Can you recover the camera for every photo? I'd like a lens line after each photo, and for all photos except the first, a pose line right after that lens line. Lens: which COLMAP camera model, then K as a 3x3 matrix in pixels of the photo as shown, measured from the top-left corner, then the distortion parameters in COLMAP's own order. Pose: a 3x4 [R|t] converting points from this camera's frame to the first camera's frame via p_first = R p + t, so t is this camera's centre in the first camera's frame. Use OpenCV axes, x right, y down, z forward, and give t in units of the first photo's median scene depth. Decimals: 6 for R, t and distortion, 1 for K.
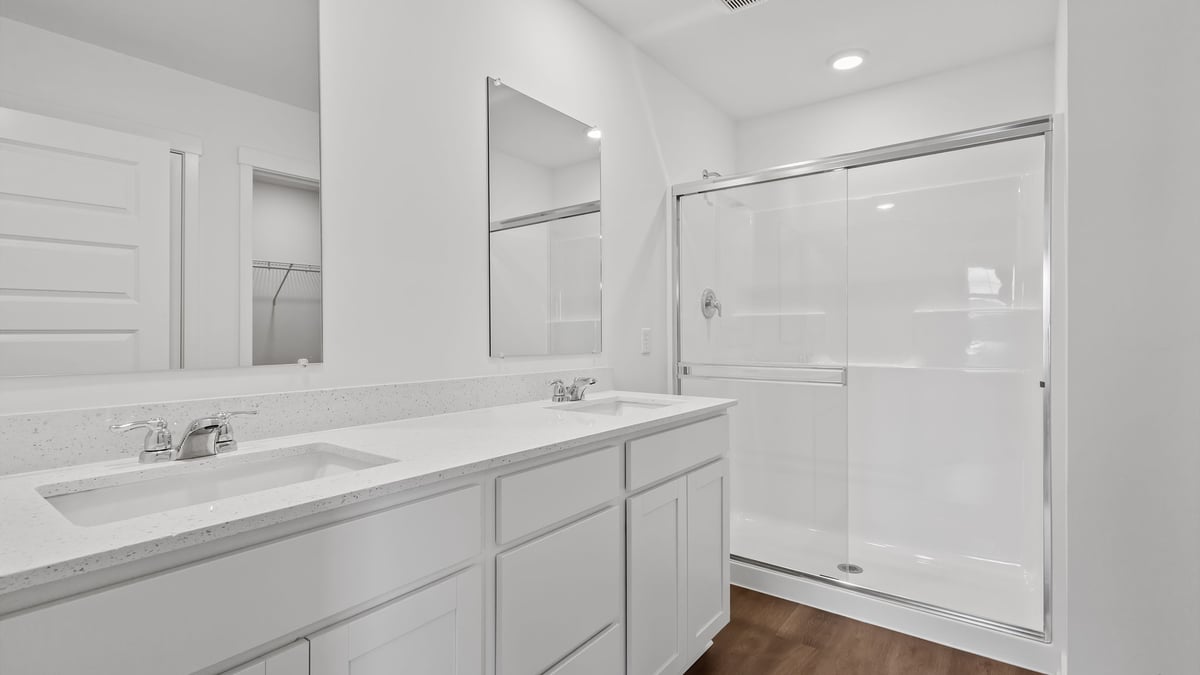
lens RADIAL K [[553.9, 0, 603.2], [0, 553.9, 335.5], [0, 0, 1]] dist [-0.000034, -0.003808]
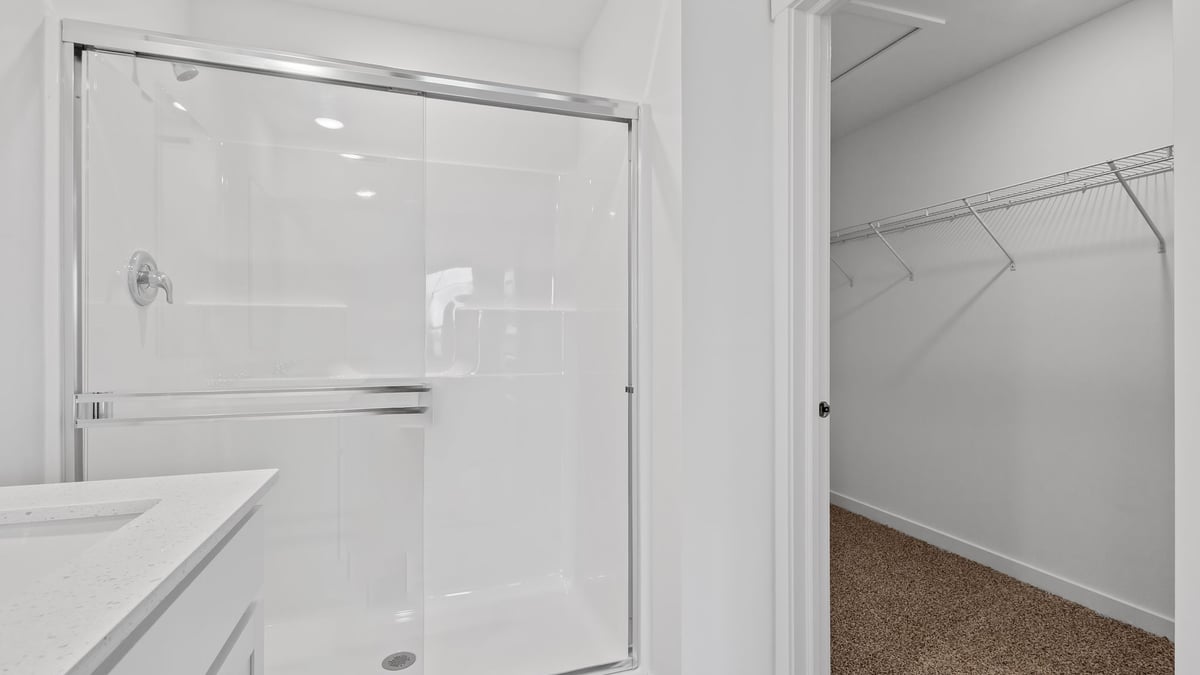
lens RADIAL K [[553.9, 0, 593.6], [0, 553.9, 335.6], [0, 0, 1]] dist [-0.000034, -0.003808]
pose [[0.619311, 0.002516, 0.785142, 0.035919], [-0.011408, 0.999918, 0.005795, -0.009009], [-0.785063, -0.012546, 0.619289, 0.336638]]
